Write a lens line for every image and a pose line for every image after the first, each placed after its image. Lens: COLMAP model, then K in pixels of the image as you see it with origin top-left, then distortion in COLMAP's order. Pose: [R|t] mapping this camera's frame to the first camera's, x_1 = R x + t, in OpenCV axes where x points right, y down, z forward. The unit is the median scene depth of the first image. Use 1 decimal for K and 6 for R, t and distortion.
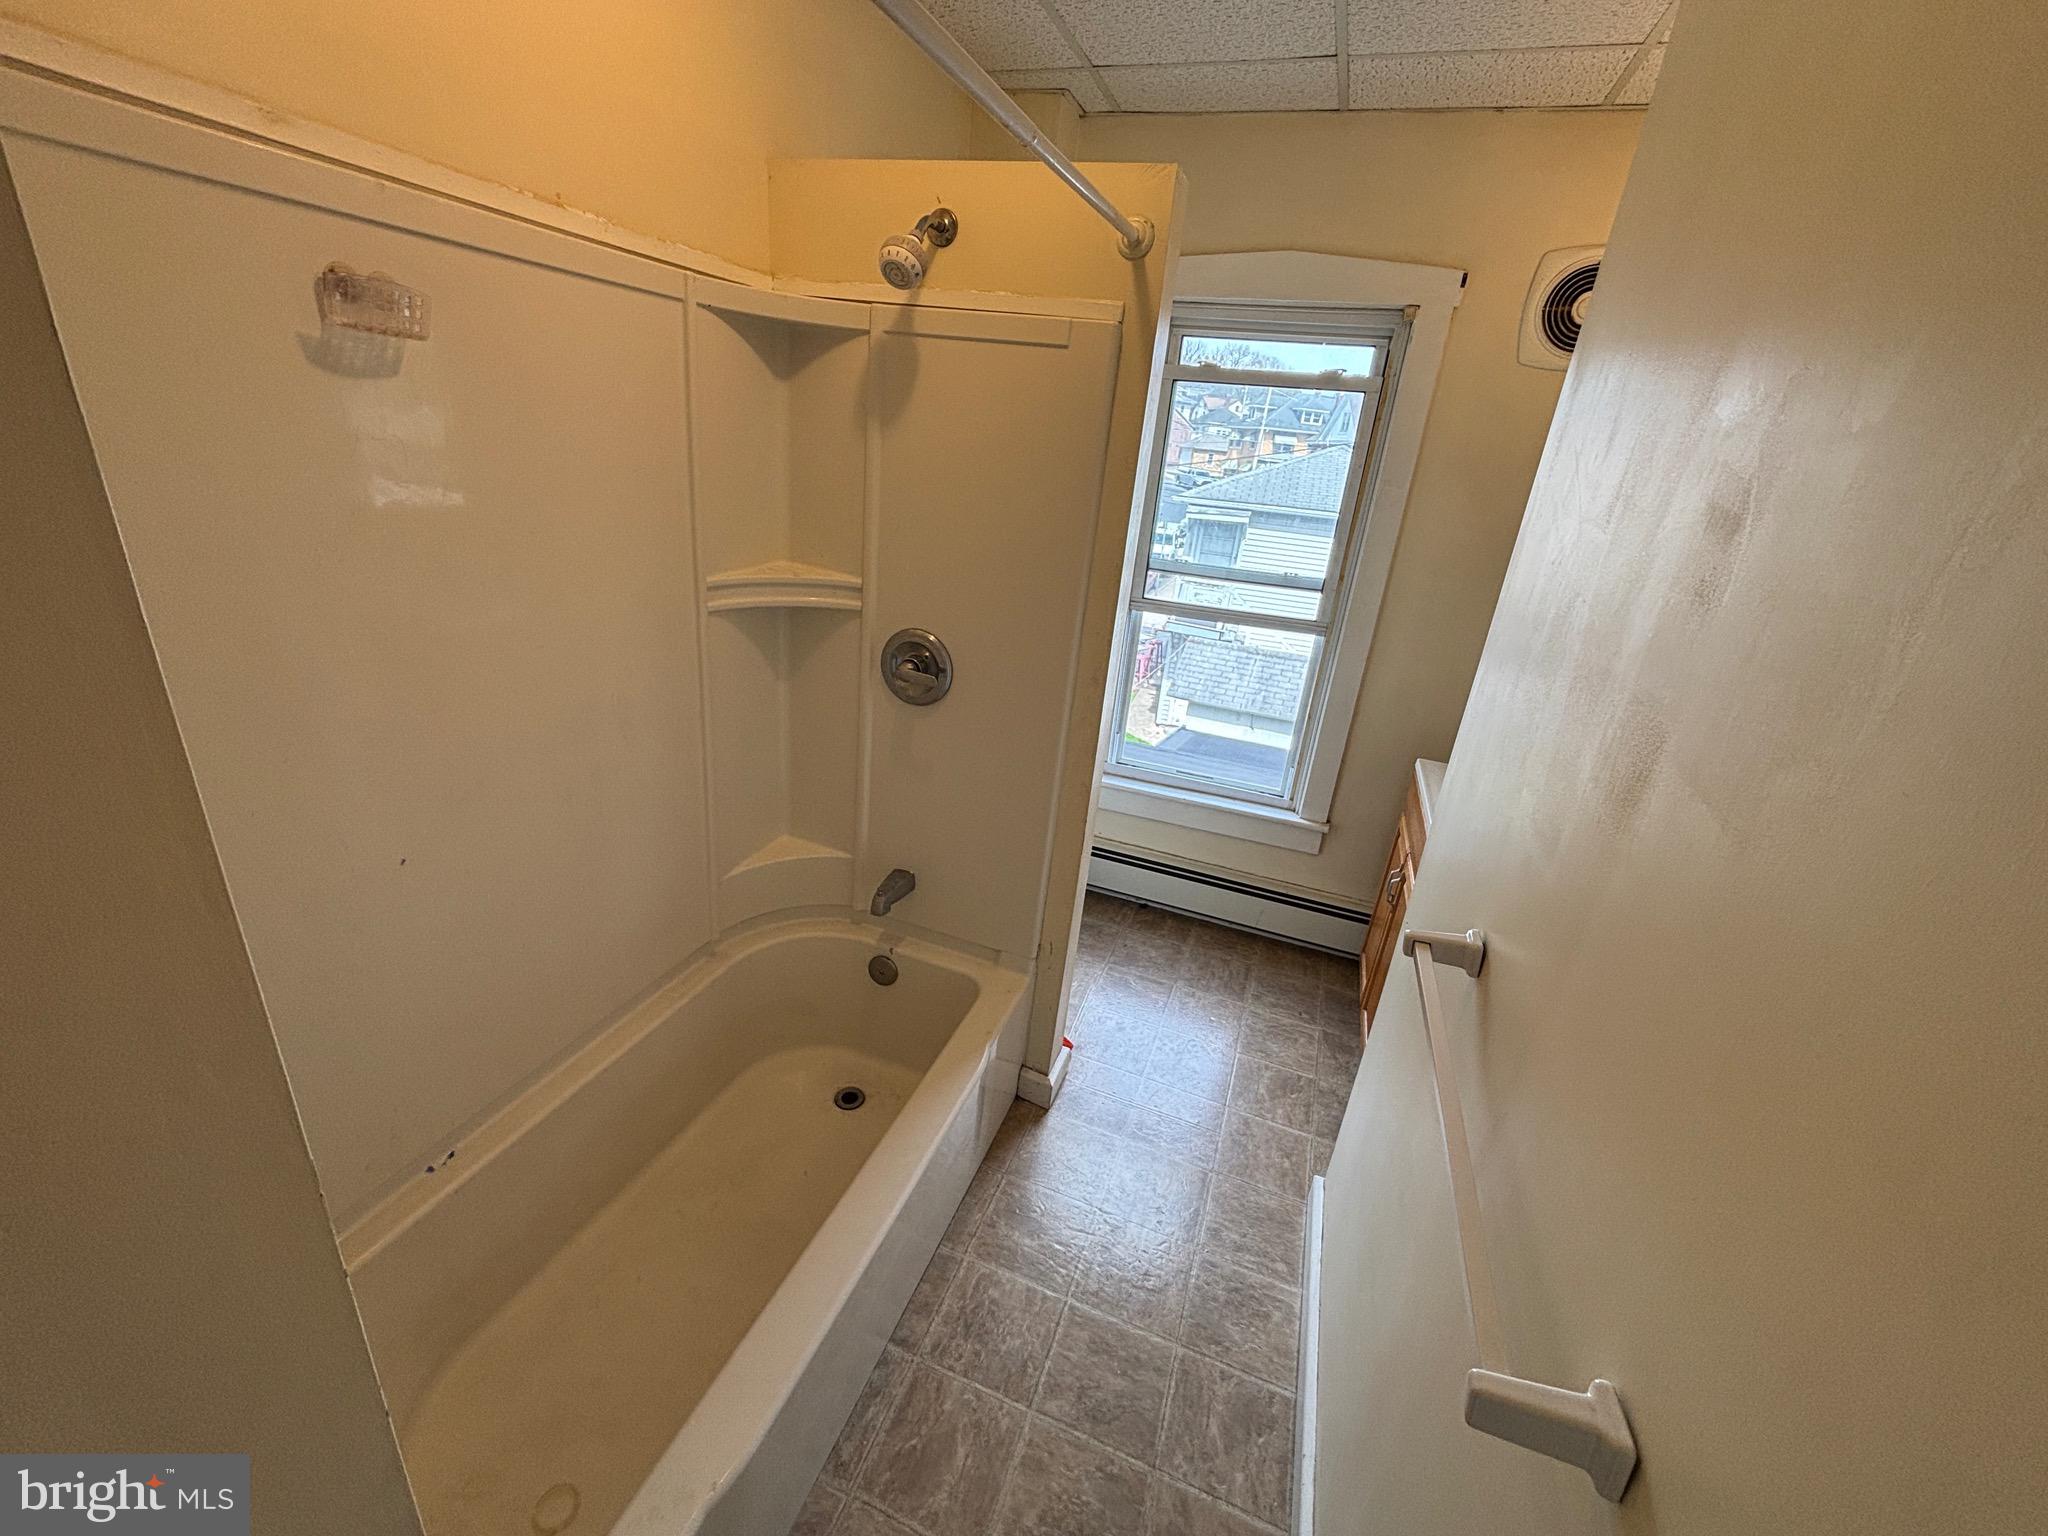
lens RADIAL K [[822.5, 0, 1017.5], [0, 822.5, 762.3], [0, 0, 1]] dist [-0.001957, -0.000967]
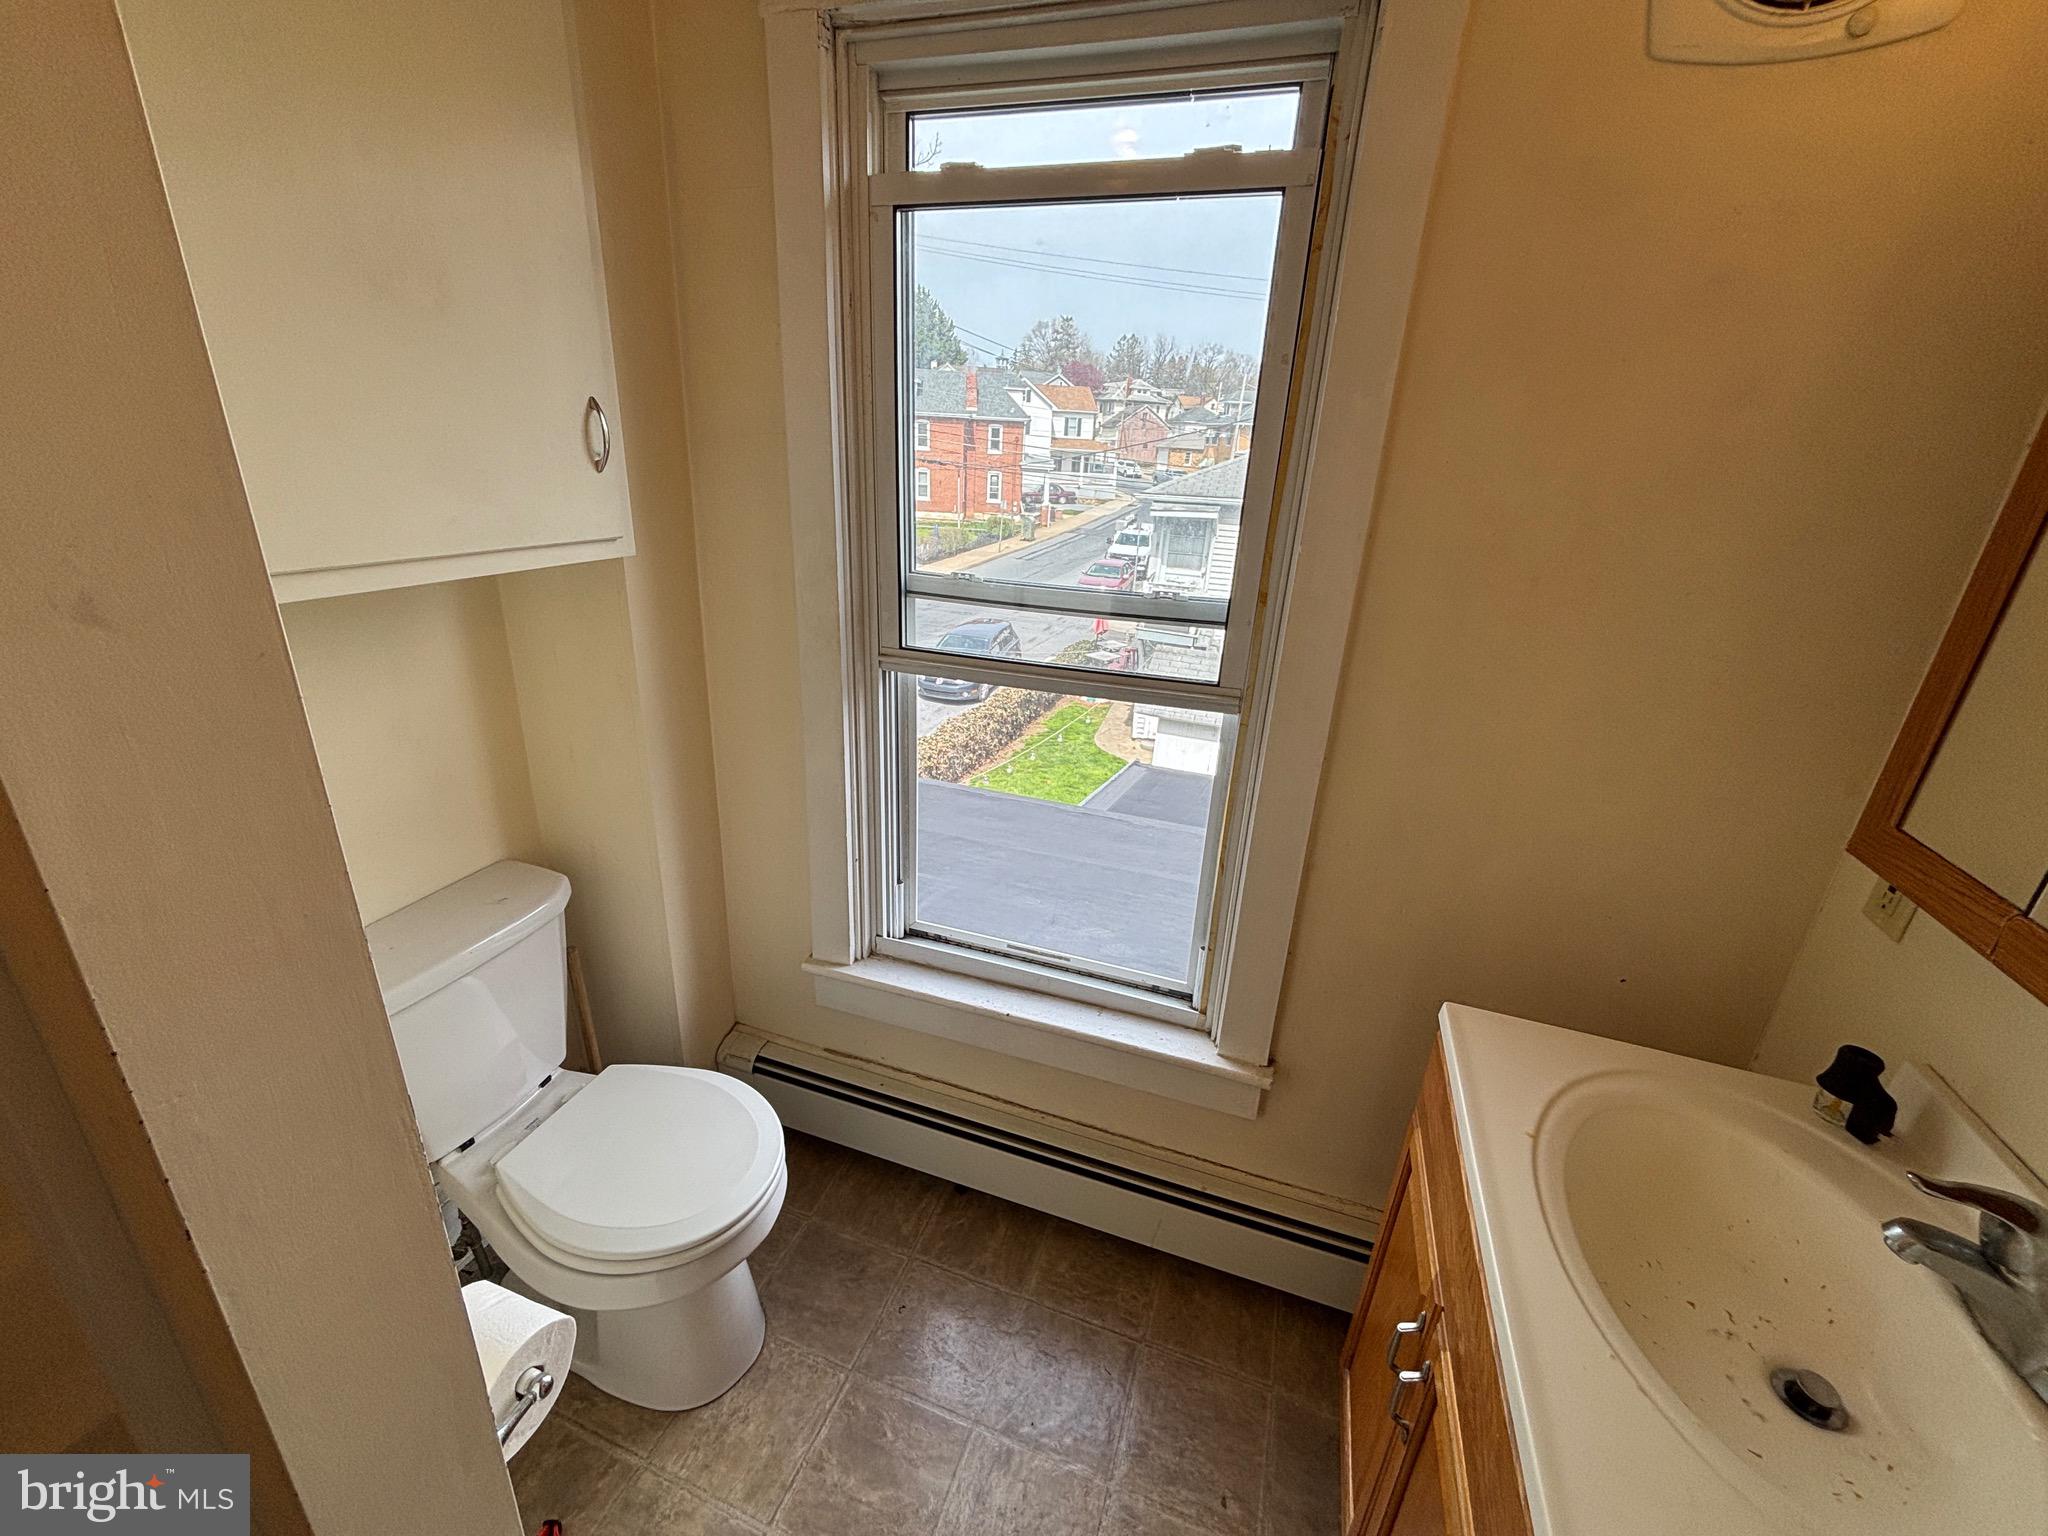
lens RADIAL K [[822.5, 0, 1023.0], [0, 822.5, 765.1], [0, 0, 1]] dist [-0.001957, -0.000967]
pose [[0.998697, -0.049629, 0.011848, 0.045476], [0.049696, 0.998750, -0.005445, -0.024371], [-0.011563, 0.006027, 0.999915, 0.097249]]
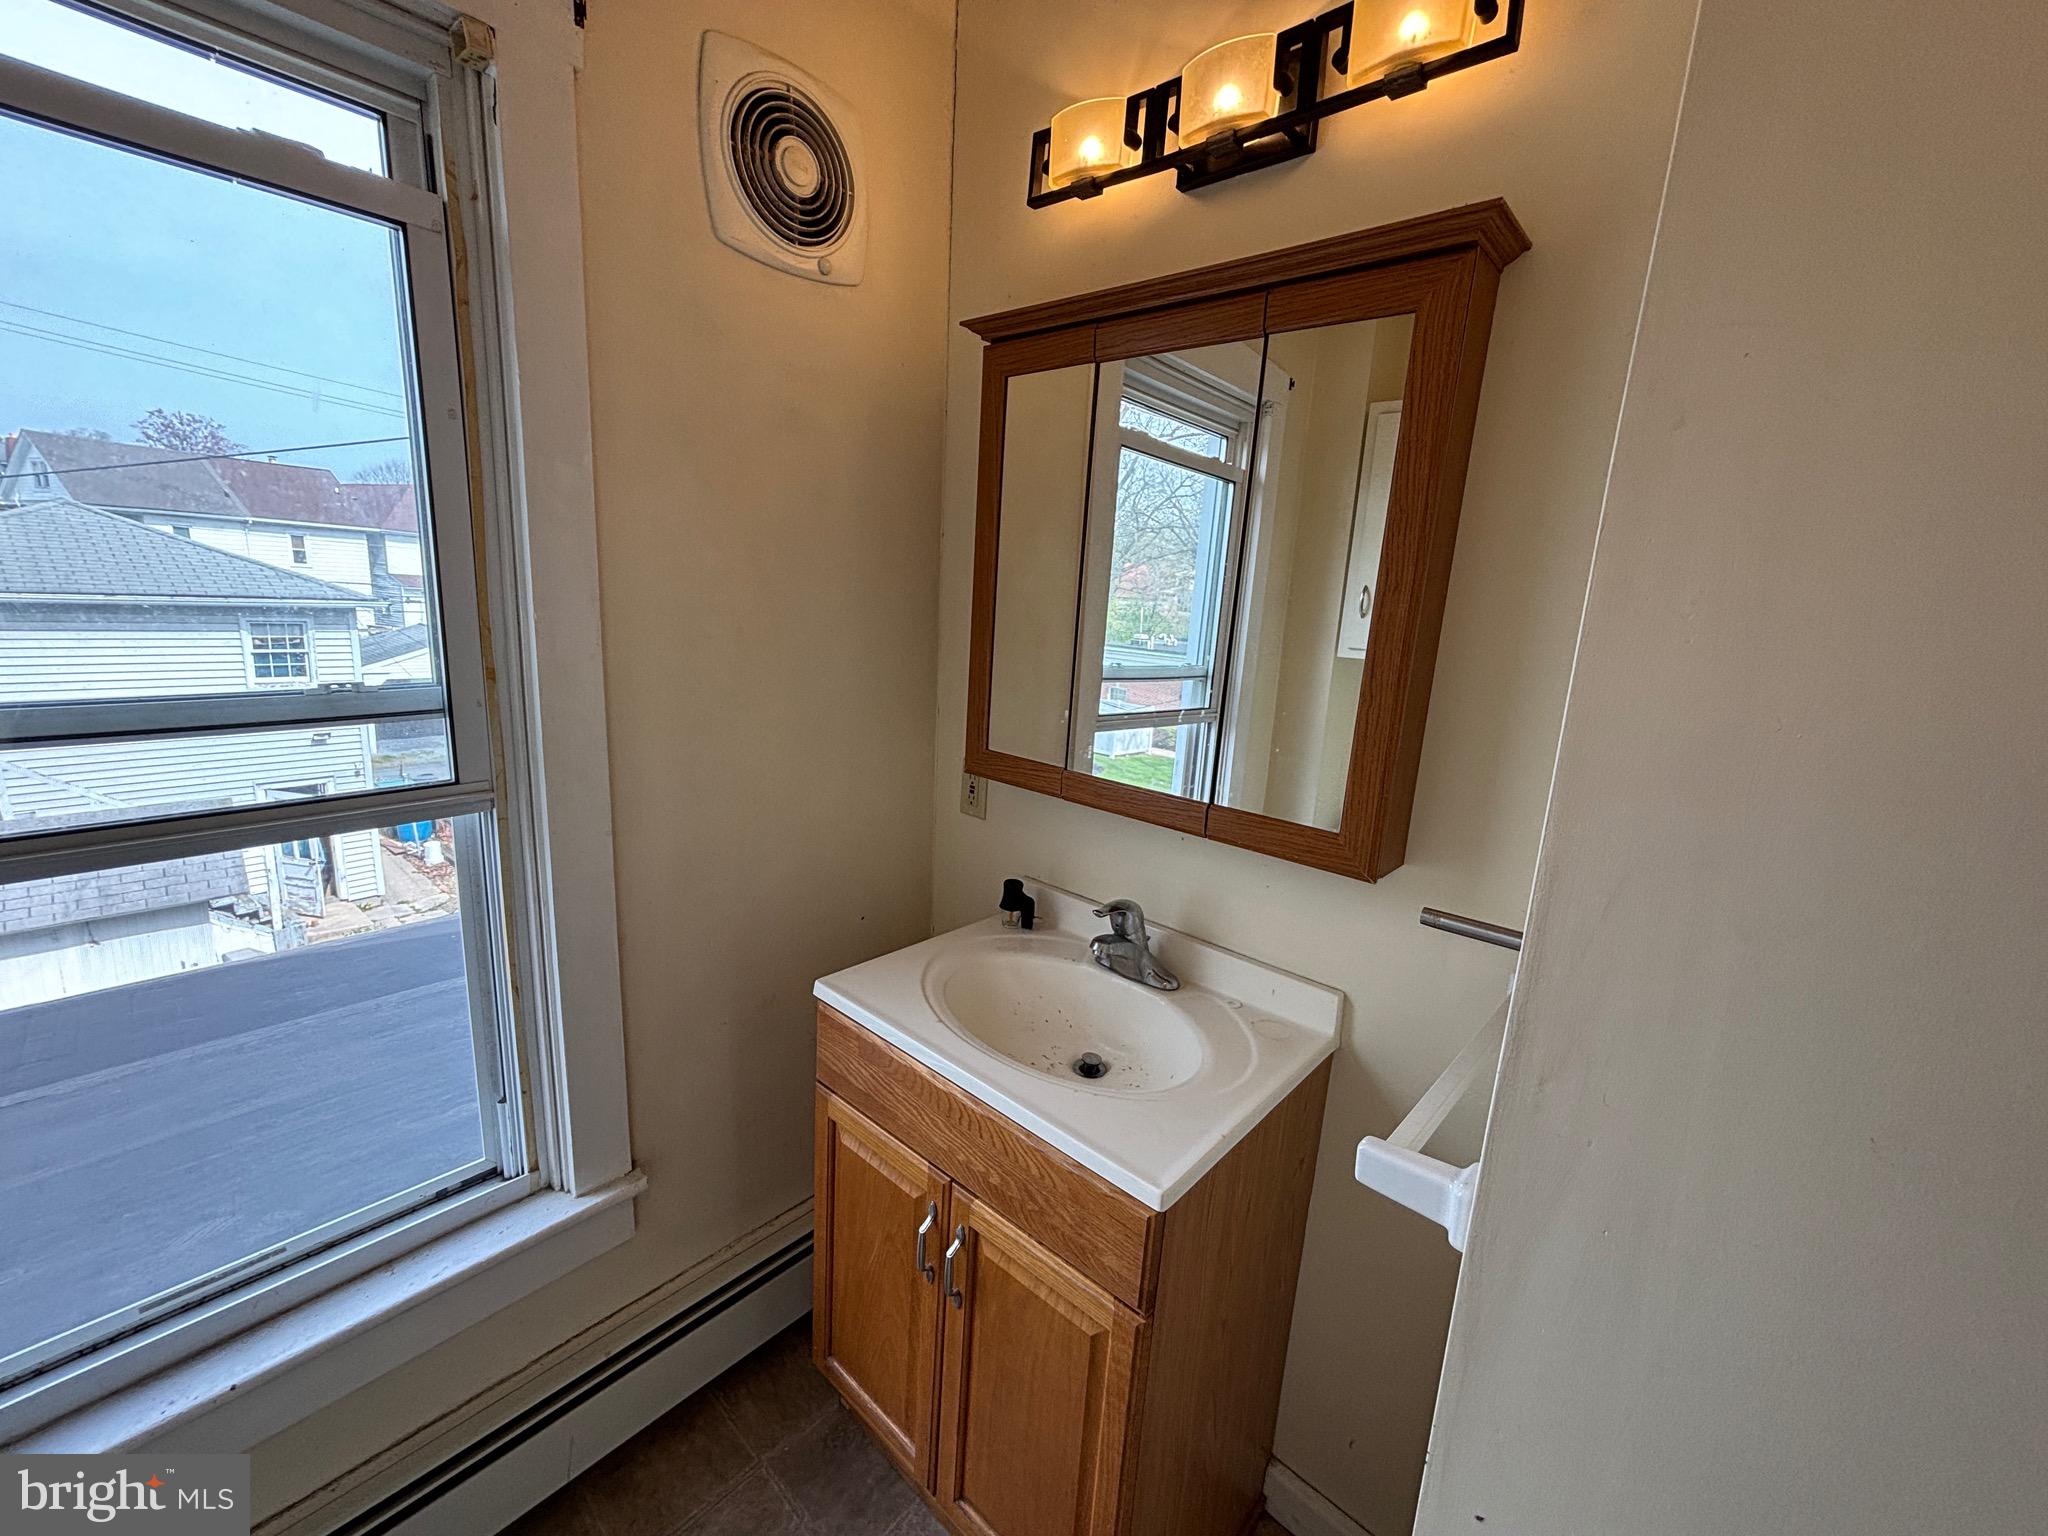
lens RADIAL K [[822.5, 0, 1018.9], [0, 822.5, 763.8], [0, 0, 1]] dist [-0.001957, -0.000967]
pose [[0.351426, -0.257527, 0.900100, 0.017757], [0.323169, 0.935697, 0.141537, -0.028436], [-0.878670, 0.241145, 0.412053, 0.111223]]
